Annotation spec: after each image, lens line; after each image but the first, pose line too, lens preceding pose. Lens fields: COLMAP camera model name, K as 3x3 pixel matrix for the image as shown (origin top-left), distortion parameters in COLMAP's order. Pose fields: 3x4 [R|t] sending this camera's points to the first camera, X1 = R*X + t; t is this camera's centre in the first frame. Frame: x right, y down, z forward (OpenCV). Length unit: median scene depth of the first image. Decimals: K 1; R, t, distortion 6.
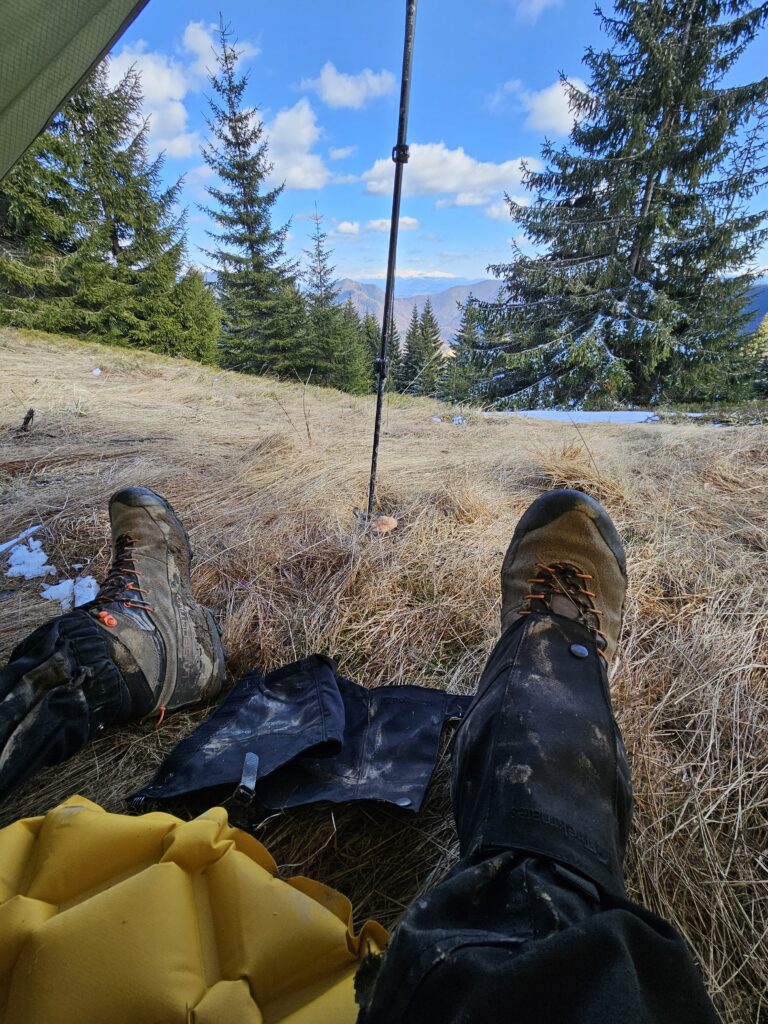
lens RADIAL K [[420.9, 0, 384.0], [0, 420.9, 512.0], [0, 0, 1]] dist [0.002008, 0.000299]
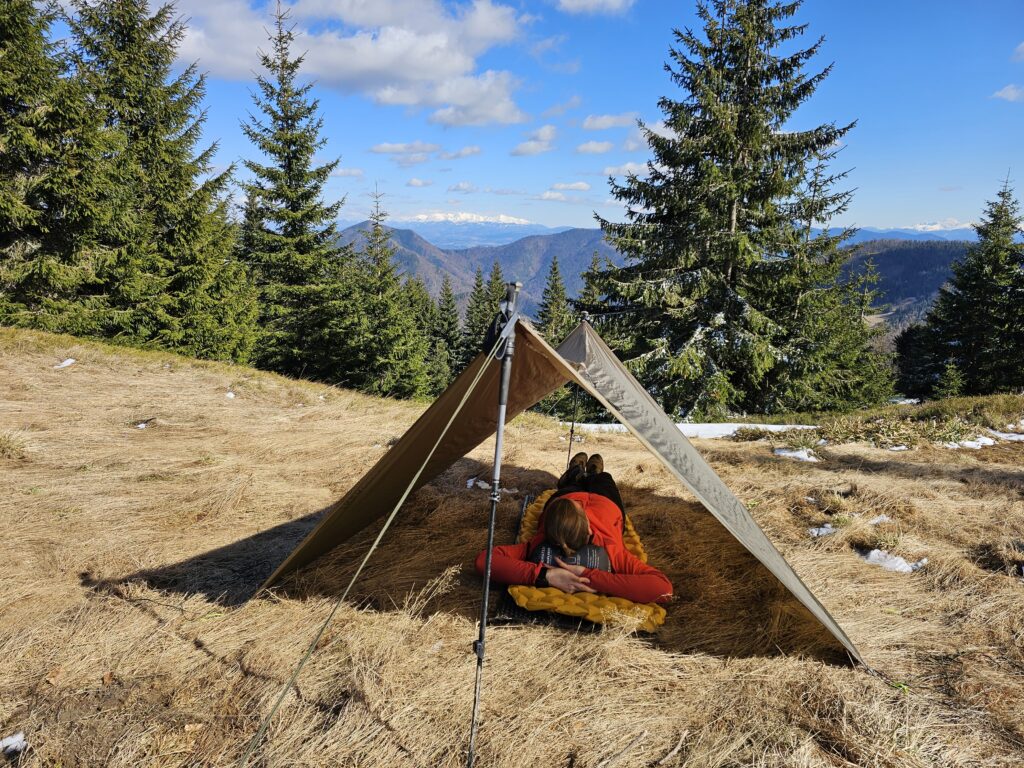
lens RADIAL K [[687.5, 0, 514.6], [0, 687.5, 394.4], [0, 0, 1]] dist [0.084326, -0.077736]
pose [[0.991434, -0.004034, 0.130550, -0.104611], [0.037550, 0.966130, -0.255310, 0.069033], [-0.125098, 0.258025, 0.958005, -0.383526]]
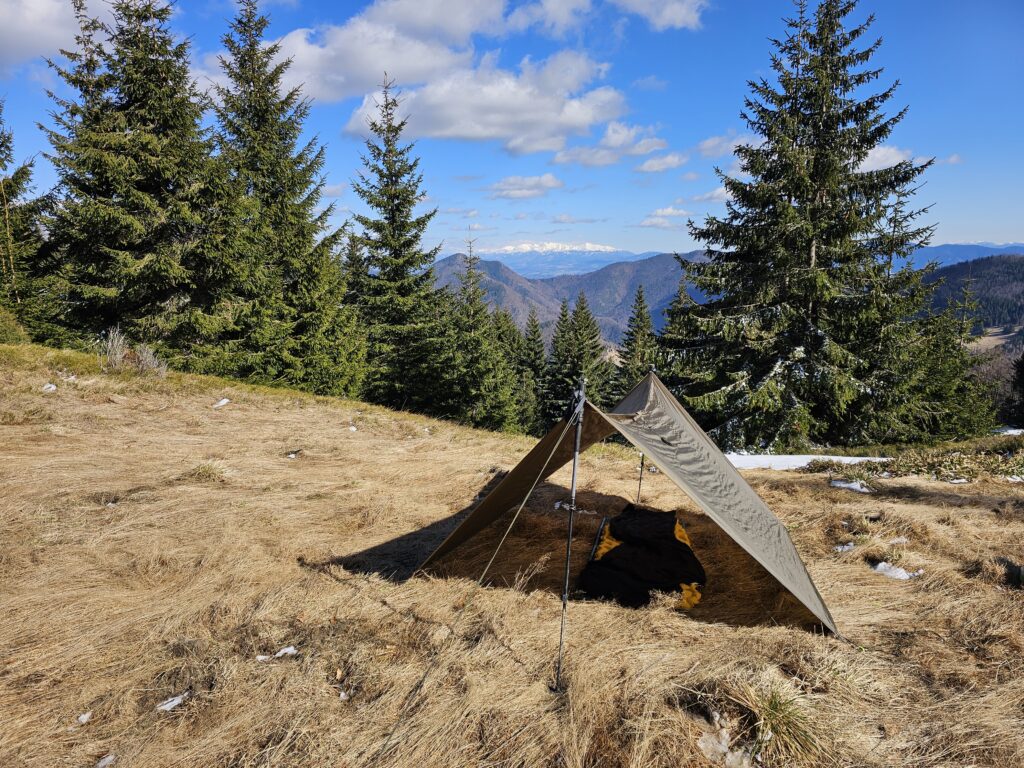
lens RADIAL K [[690.2, 0, 513.4], [0, 690.2, 391.5], [0, 0, 1]] dist [0.084721, -0.078876]
pose [[0.999978, -0.004839, 0.004509, -0.112417], [0.005968, 0.954020, -0.299683, 0.088691], [-0.002852, 0.299703, 0.954028, -0.494050]]
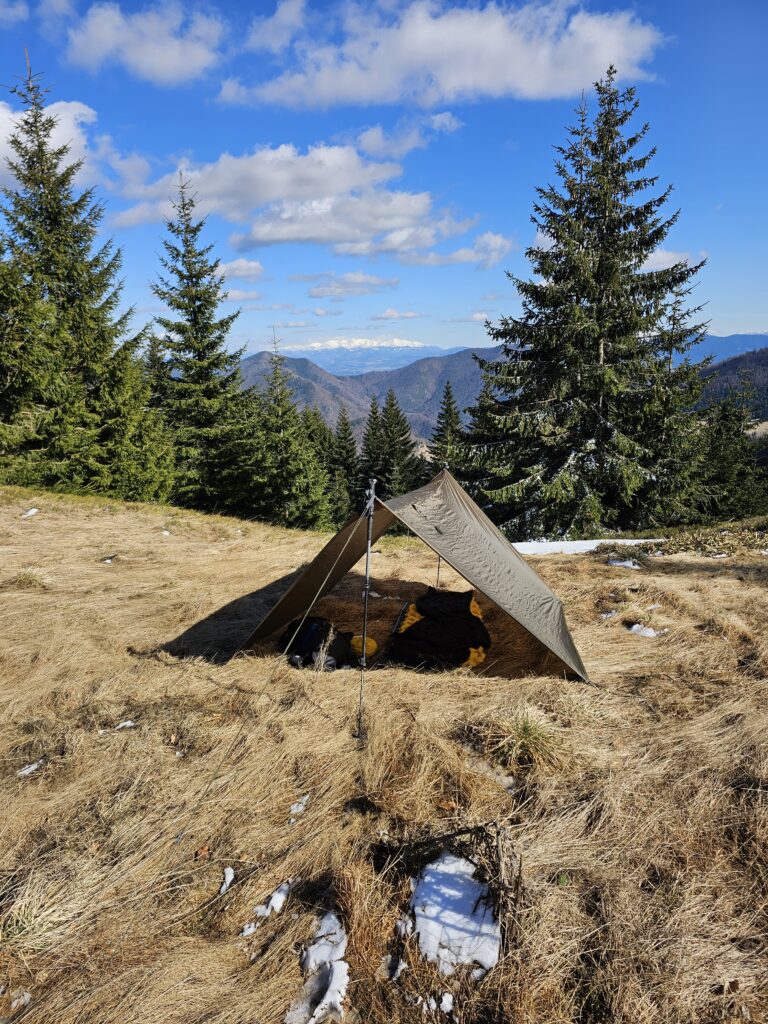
lens RADIAL K [[694.1, 0, 389.0], [0, 694.1, 505.4], [0, 0, 1]] dist [0.088827, -0.096955]
pose [[0.994721, -0.043738, 0.092832, -0.106560], [0.067788, 0.959214, -0.274431, 0.105006], [-0.077042, 0.279275, 0.957115, -0.547737]]
